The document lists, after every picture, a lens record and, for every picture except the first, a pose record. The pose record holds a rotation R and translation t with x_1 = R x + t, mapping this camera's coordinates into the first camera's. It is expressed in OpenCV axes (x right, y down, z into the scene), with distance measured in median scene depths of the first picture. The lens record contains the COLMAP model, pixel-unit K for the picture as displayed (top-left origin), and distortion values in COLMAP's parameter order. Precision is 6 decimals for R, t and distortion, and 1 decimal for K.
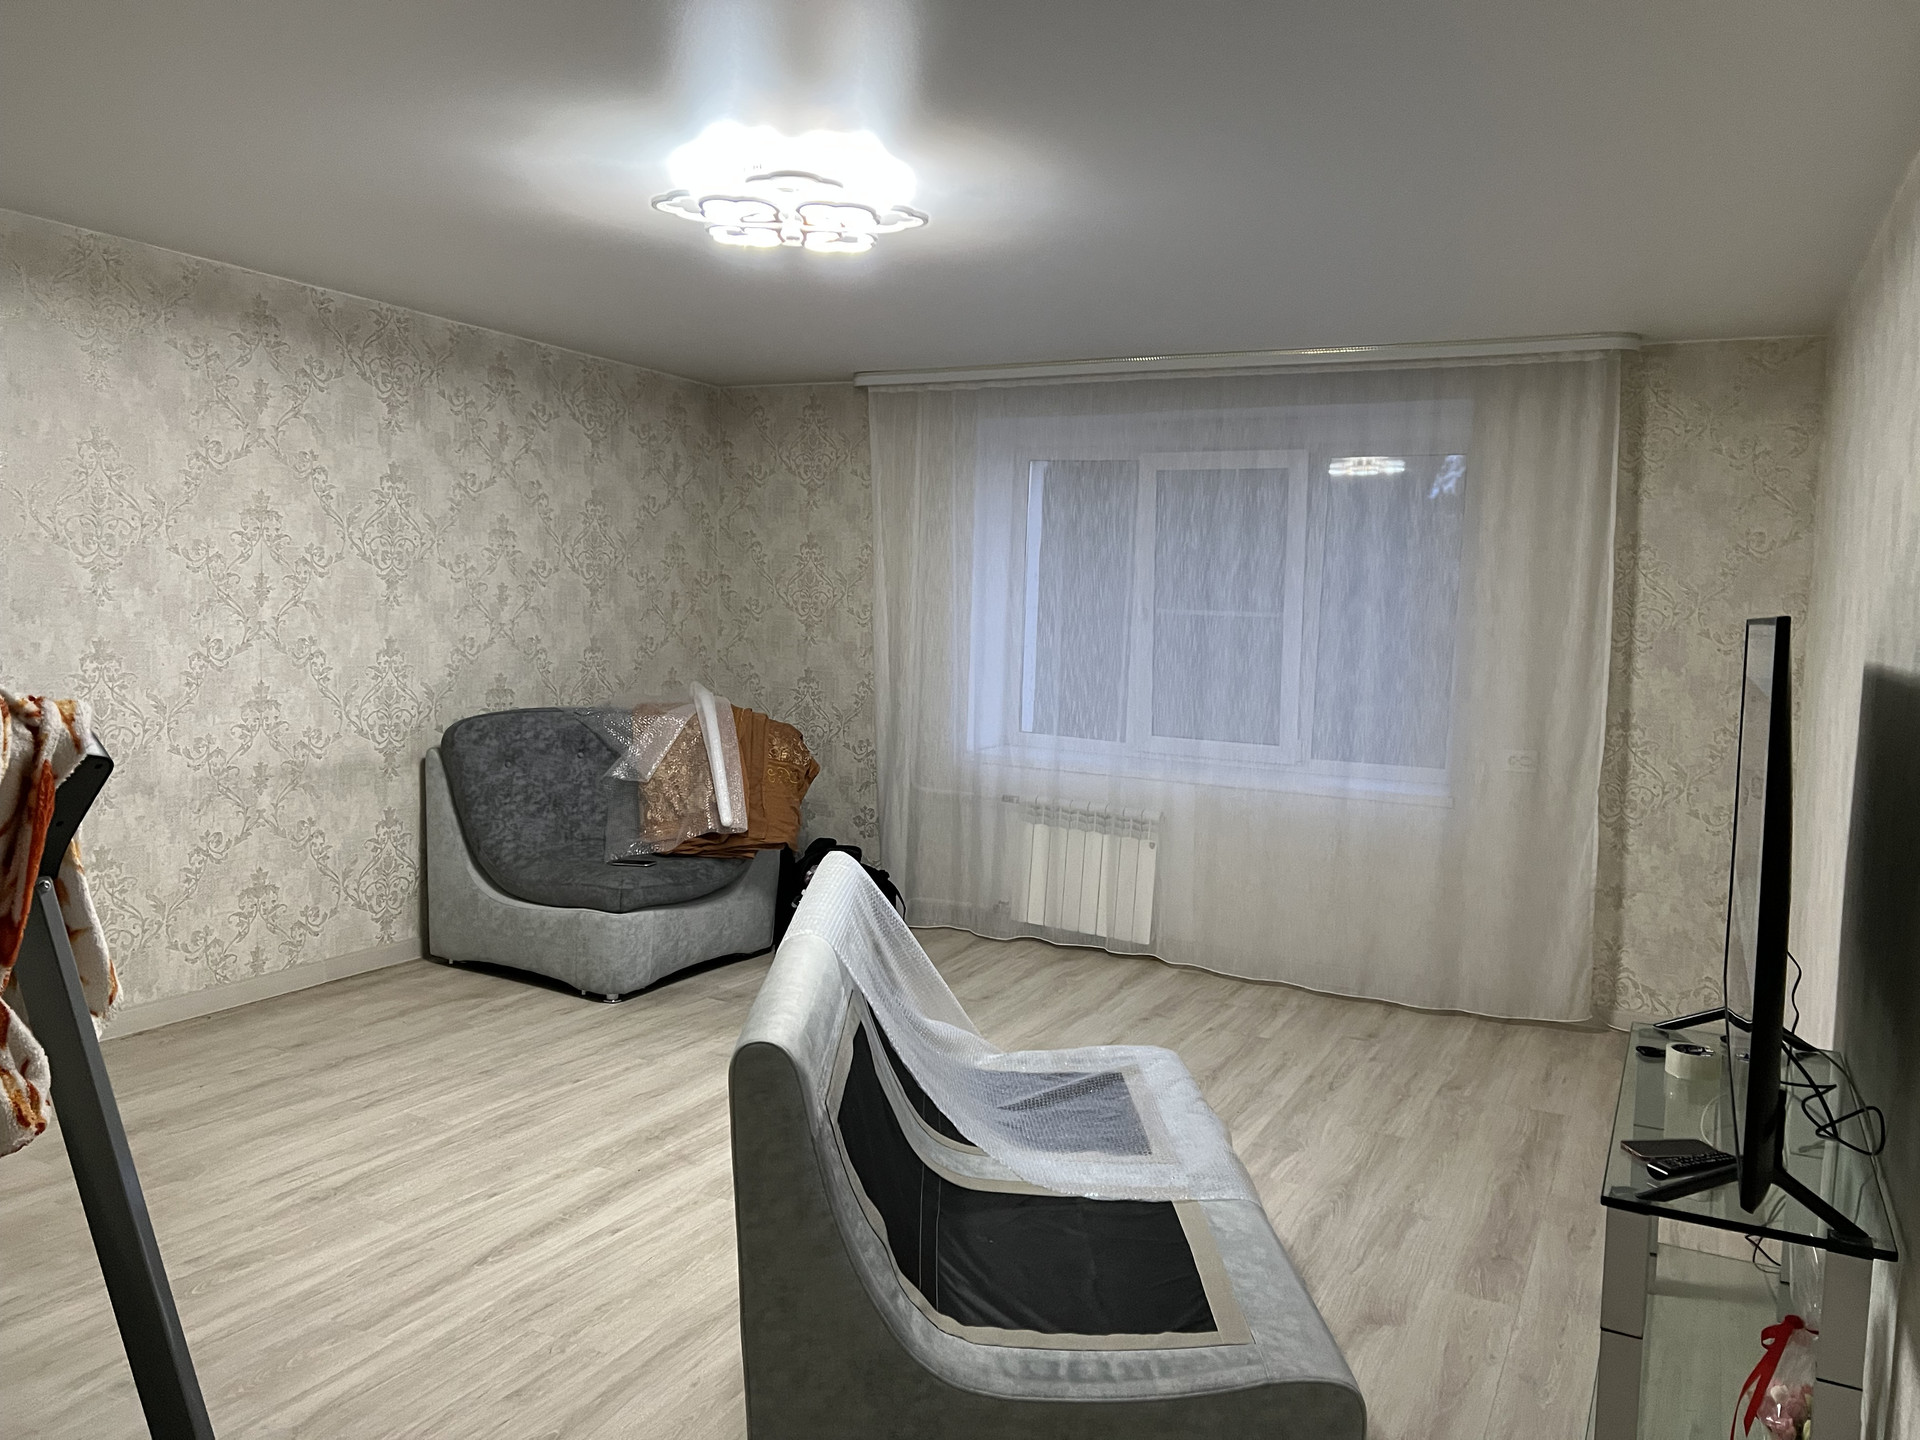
lens RADIAL K [[1424.0, 0, 960.0], [0, 1424.0, 720.0], [0, 0, 1]] dist [-0.002662, -0.000855]
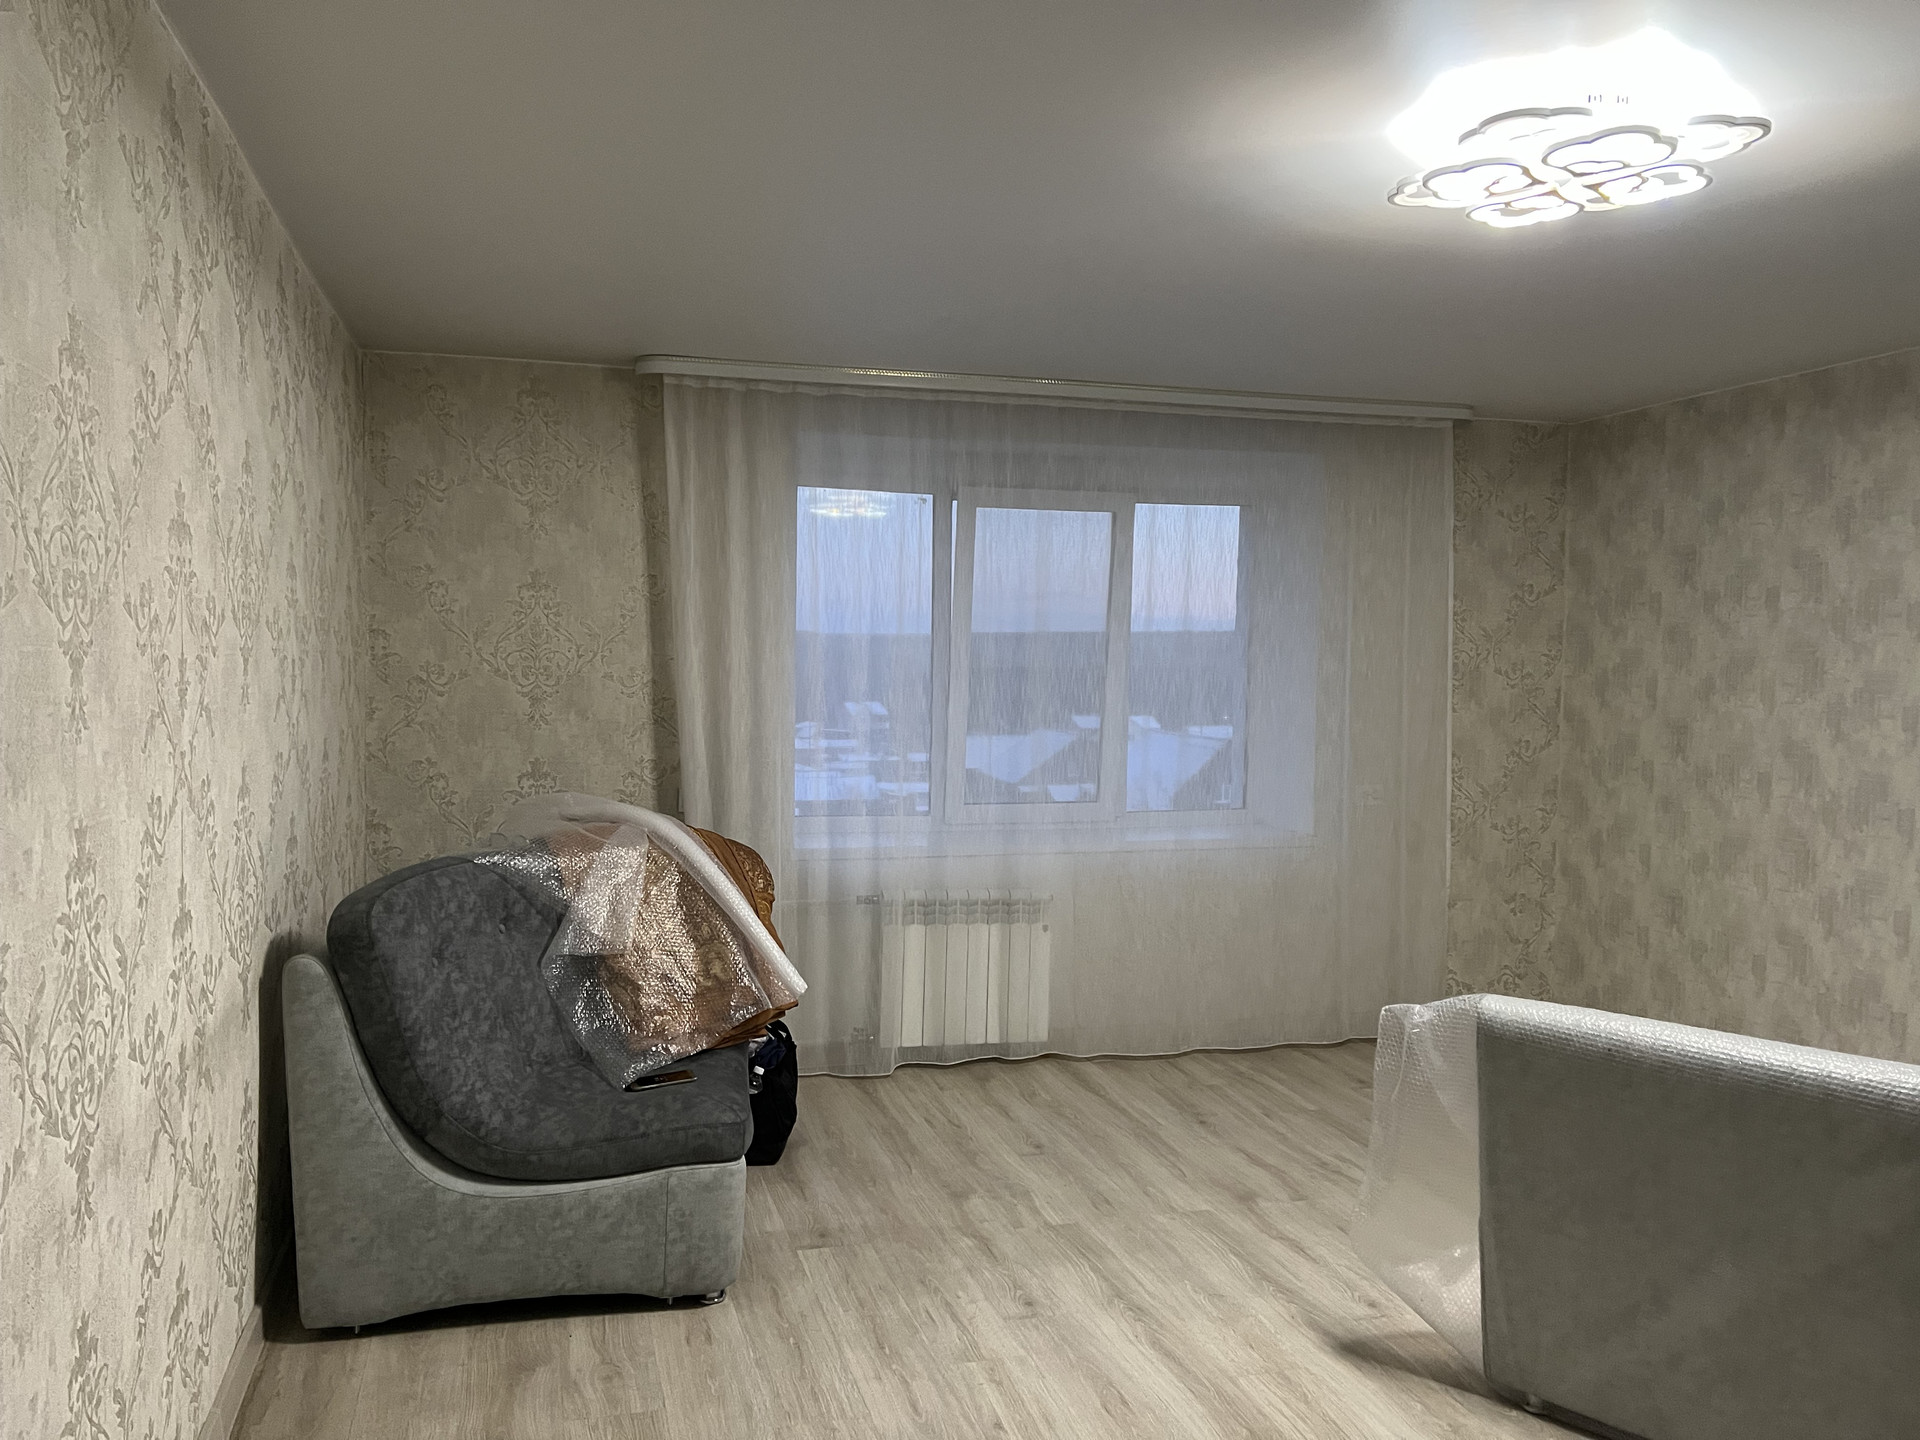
lens RADIAL K [[1455.4, 0, 960.0], [0, 1455.4, 720.0], [0, 0, 1]] dist [0.006310, -0.000564]
pose [[0.726727, -0.058553, 0.684426, -0.571912], [0.072951, 0.997305, 0.007859, -0.058341], [-0.683042, 0.044218, 0.729040, 0.410093]]
